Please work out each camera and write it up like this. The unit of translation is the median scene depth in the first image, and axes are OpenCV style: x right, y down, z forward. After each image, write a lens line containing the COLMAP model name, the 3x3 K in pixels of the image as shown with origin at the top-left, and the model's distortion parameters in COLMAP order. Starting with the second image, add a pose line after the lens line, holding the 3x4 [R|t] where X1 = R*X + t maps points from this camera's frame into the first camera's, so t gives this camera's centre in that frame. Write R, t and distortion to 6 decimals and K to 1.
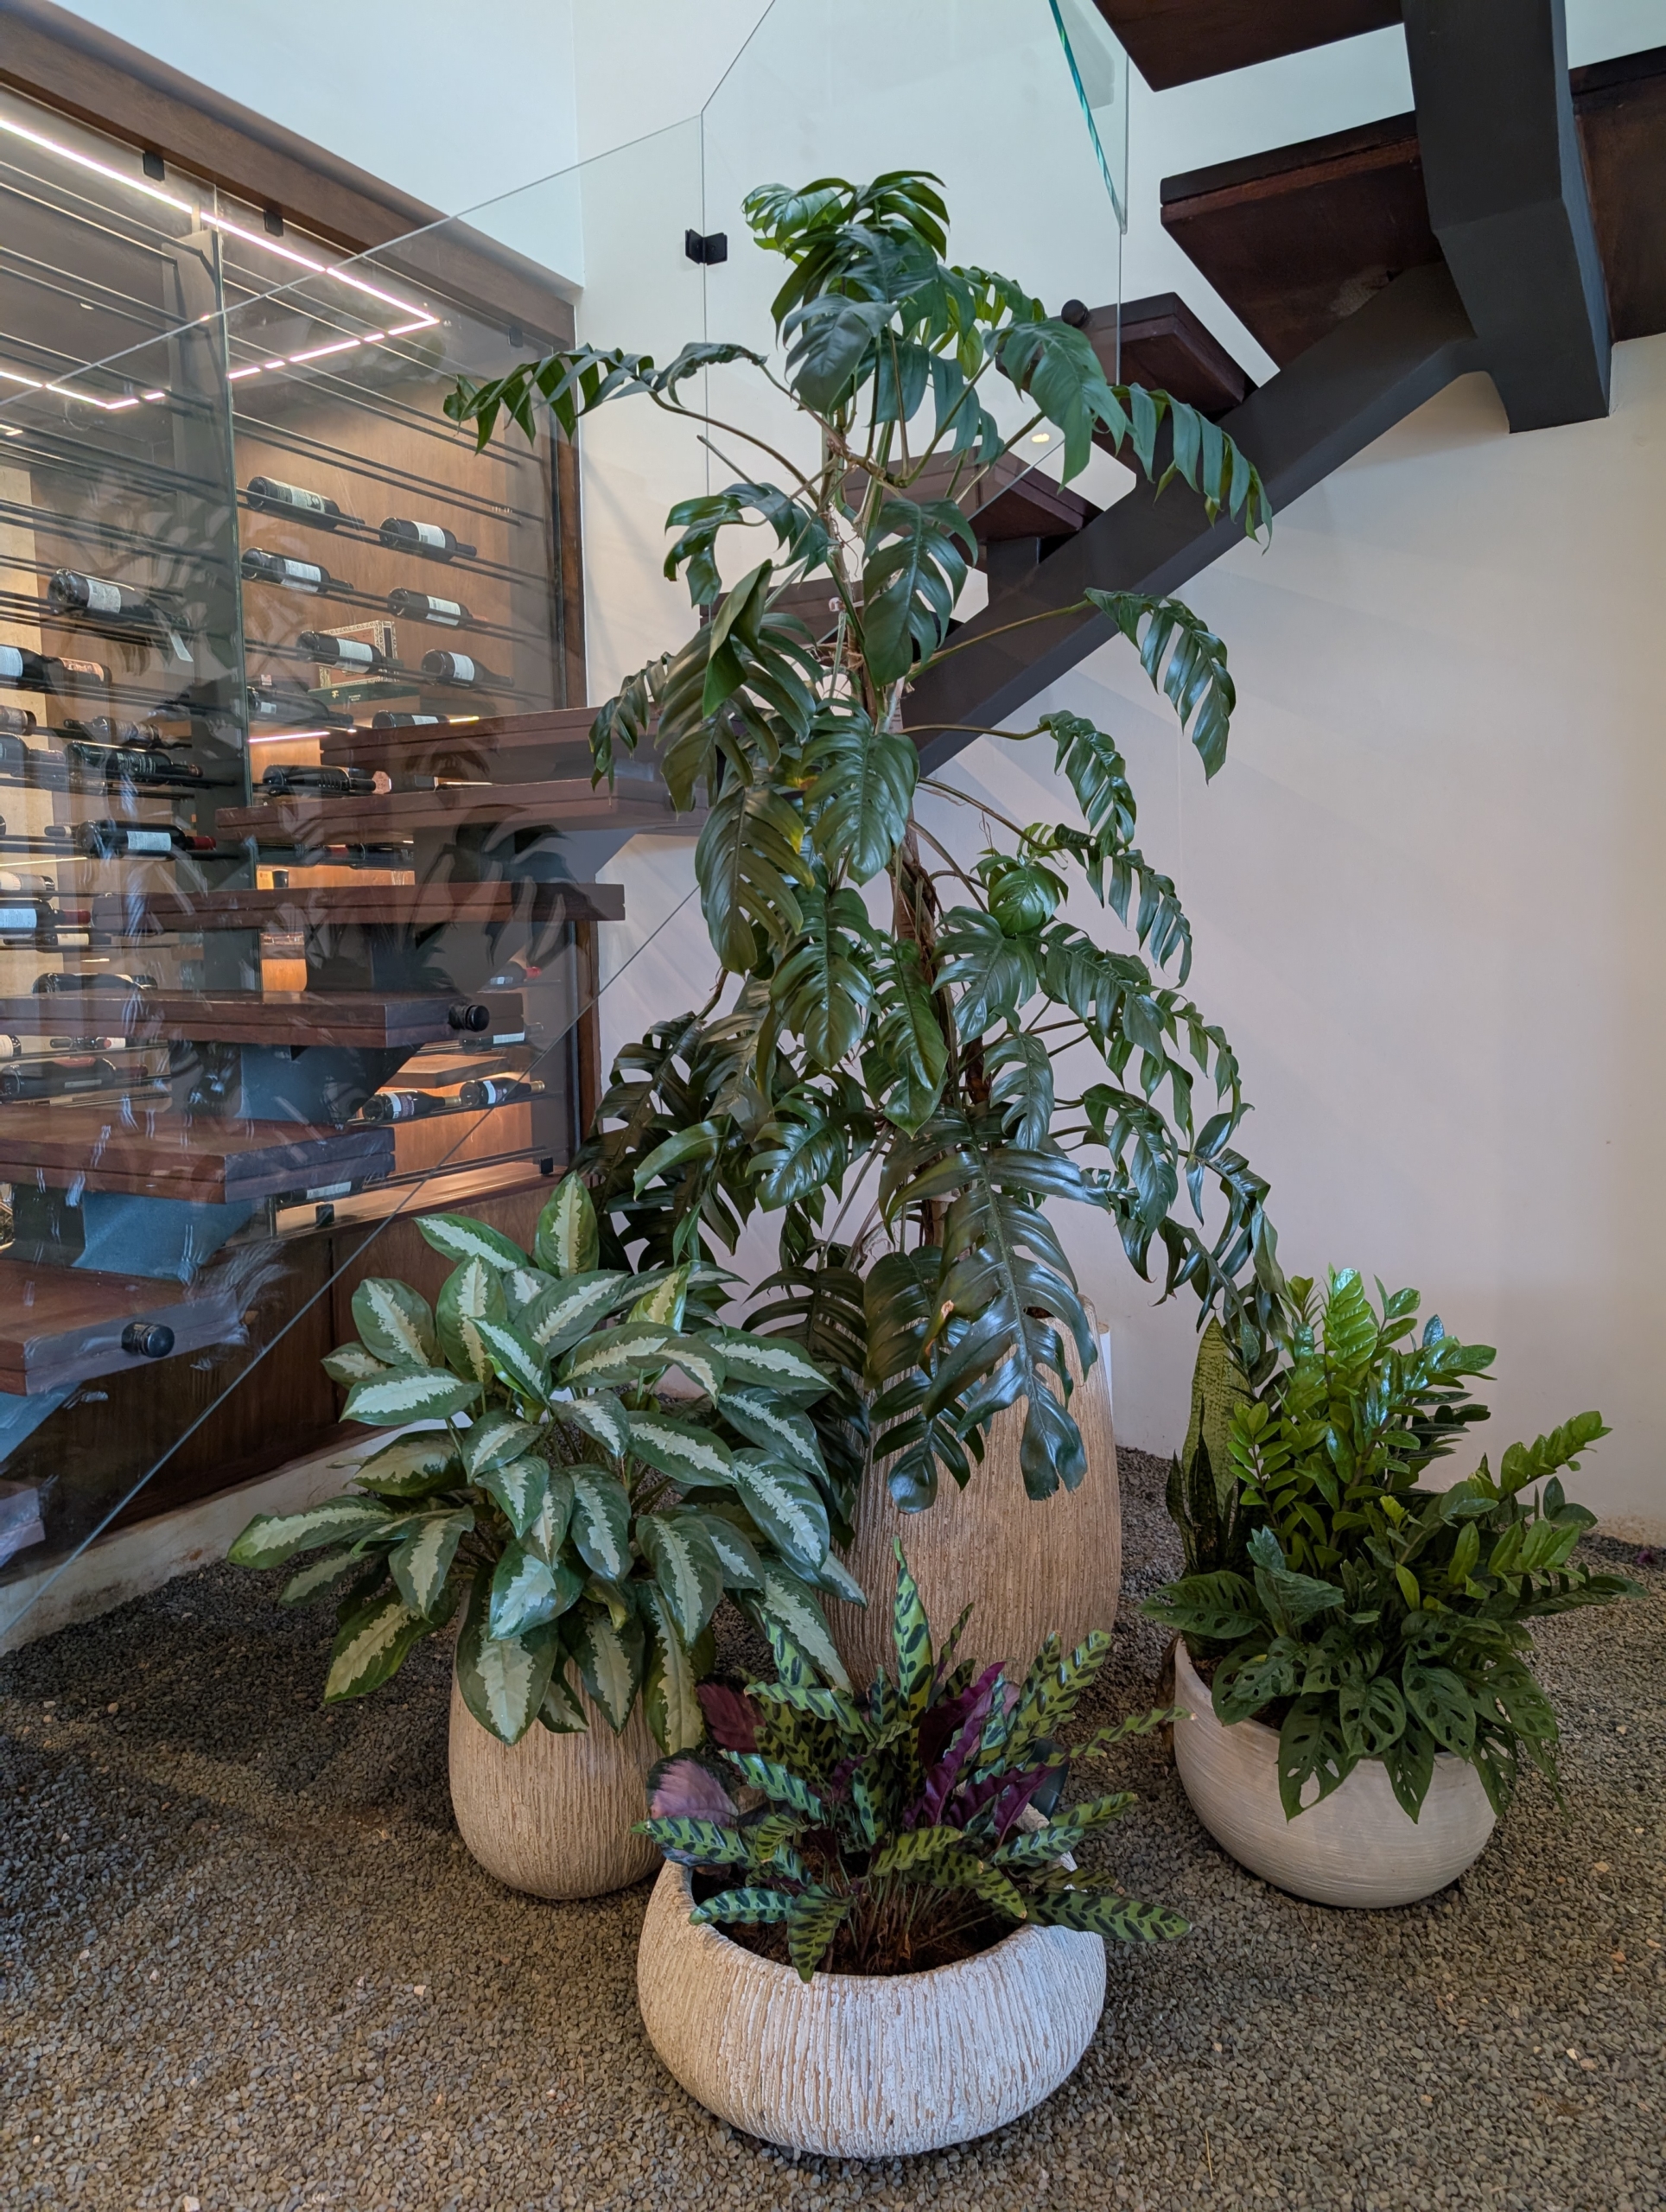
lens RADIAL K [[1580.0, 0, 831.1], [0, 1580.0, 1102.3], [0, 0, 1]] dist [0.002398, 0.000062]
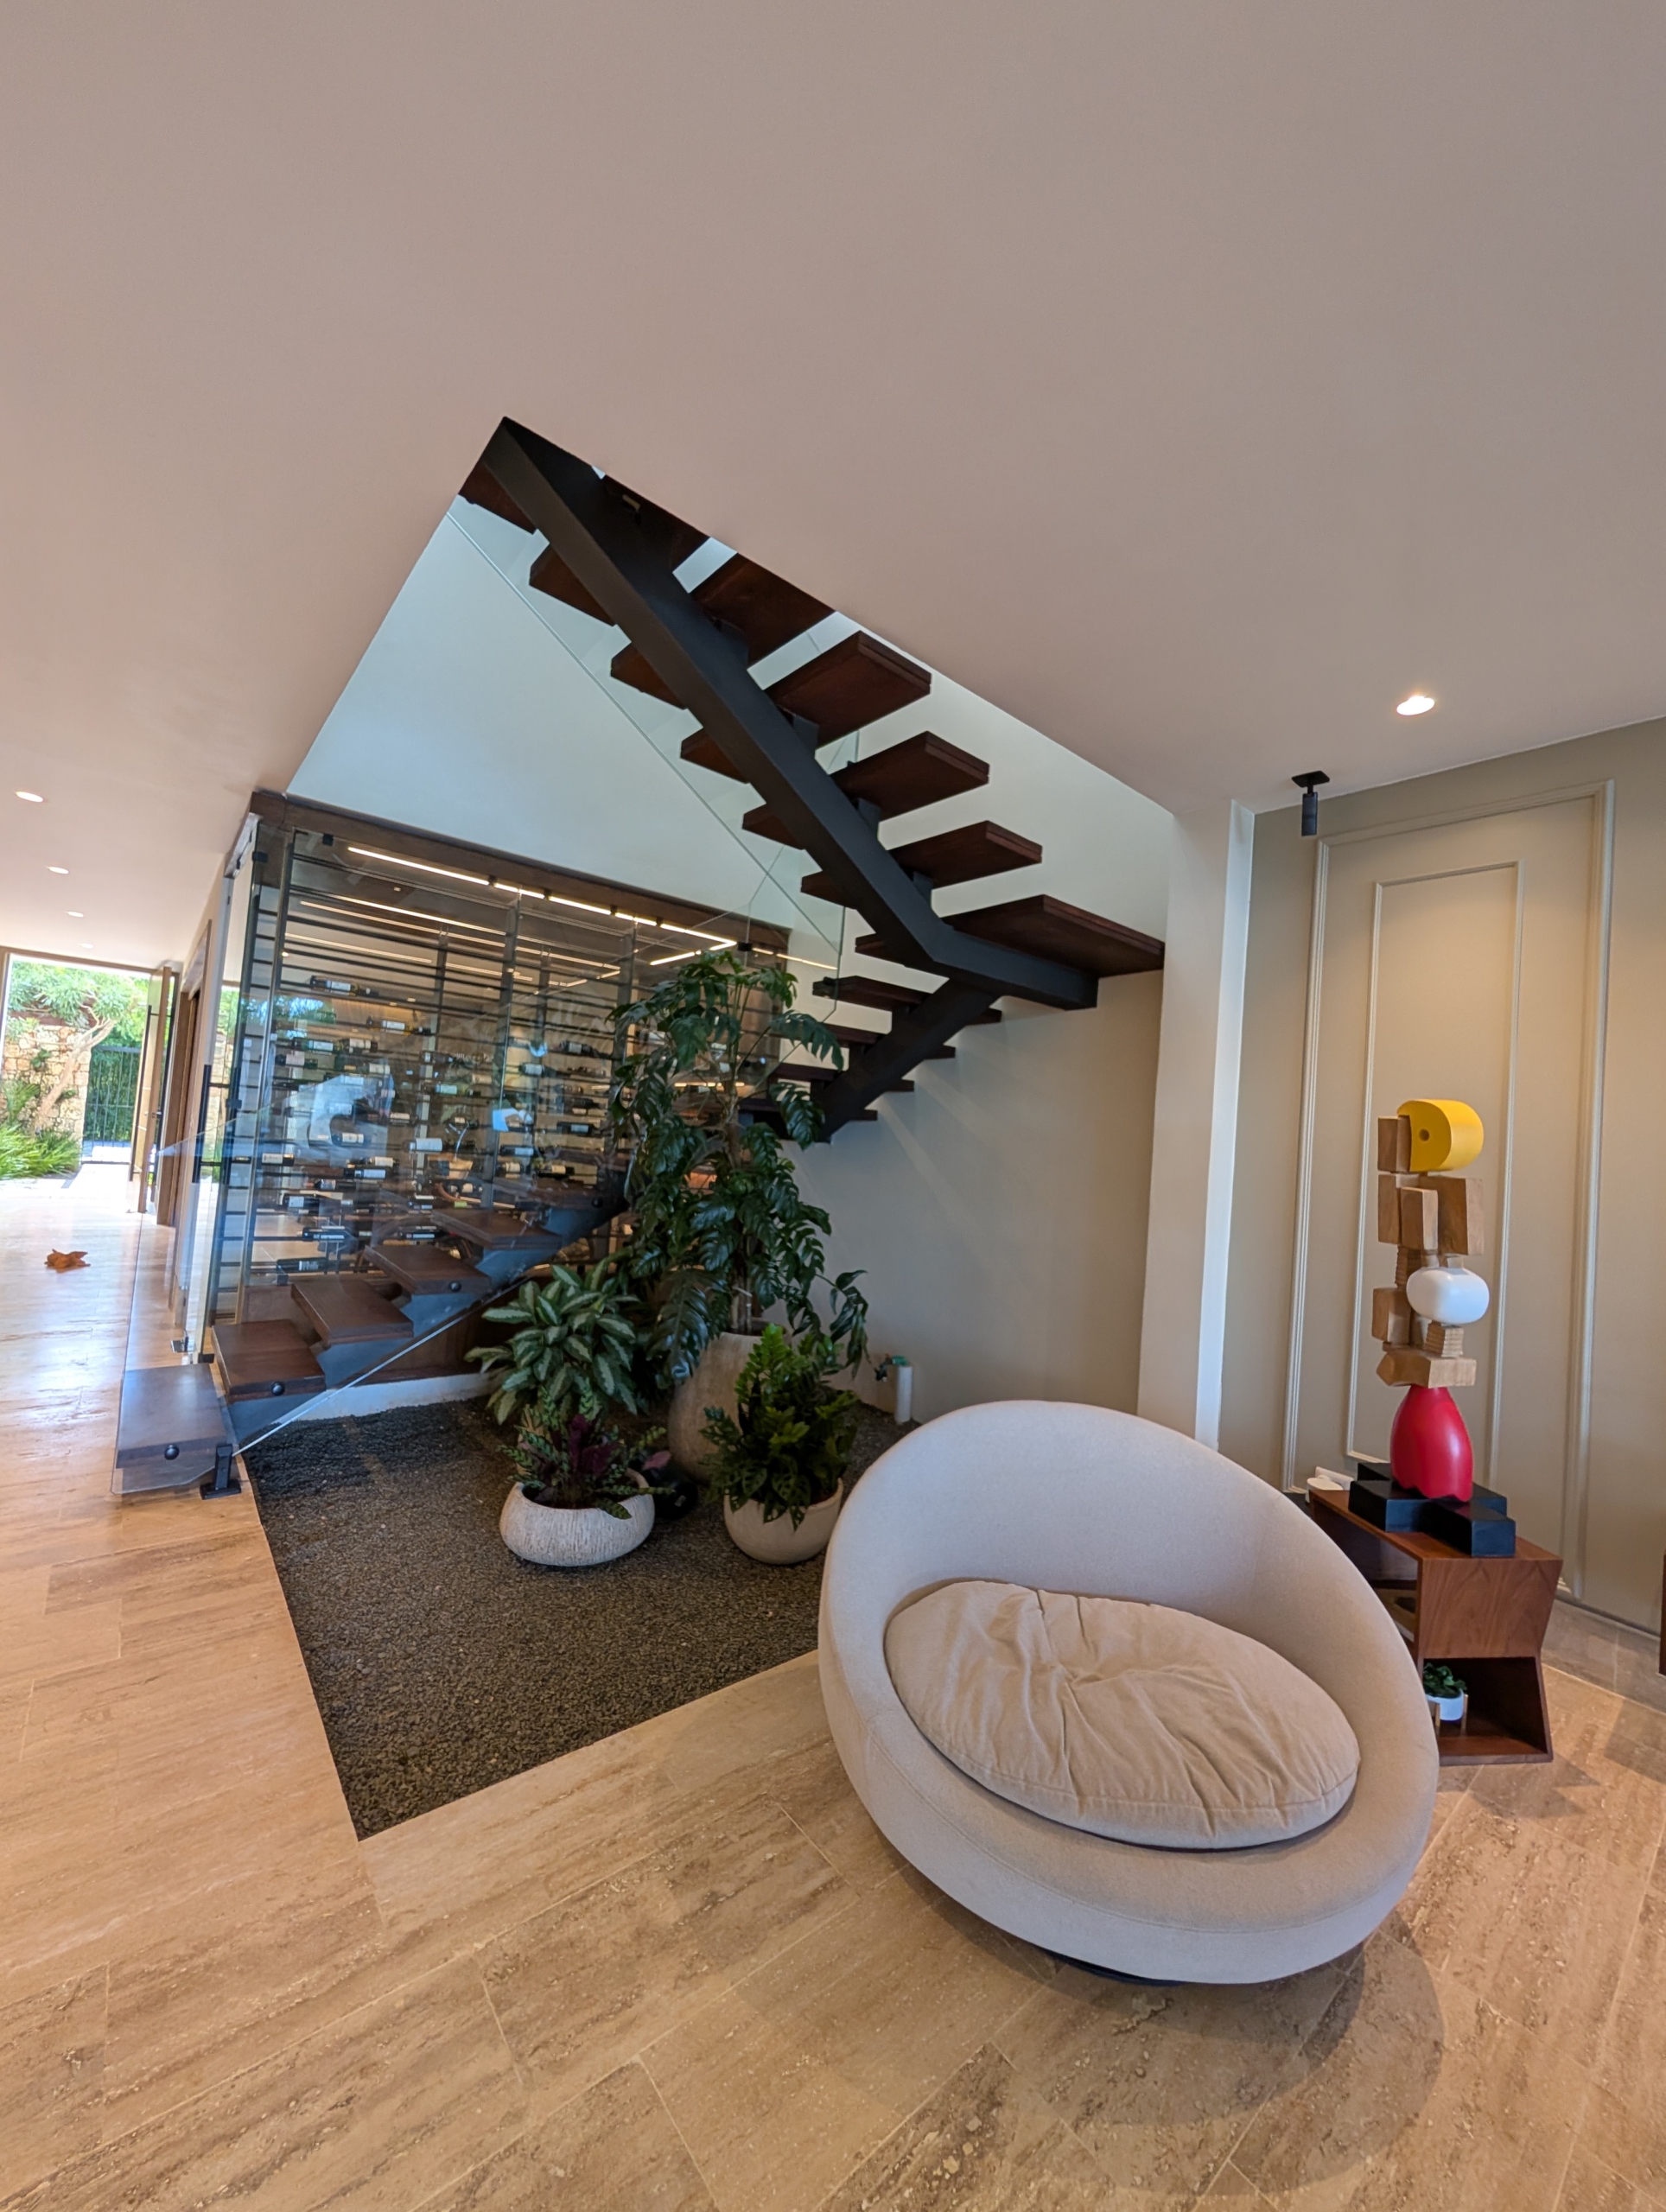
lens RADIAL K [[839.5, 0, 834.7], [0, 839.5, 1106.6], [0, 0, 1]] dist [-0.000214, 0.000097]
pose [[0.928608, 0.076707, -0.363048, 0.872679], [-0.131019, 0.983161, -0.127394, -0.102114], [0.347163, 0.165865, 0.923020, -0.424535]]
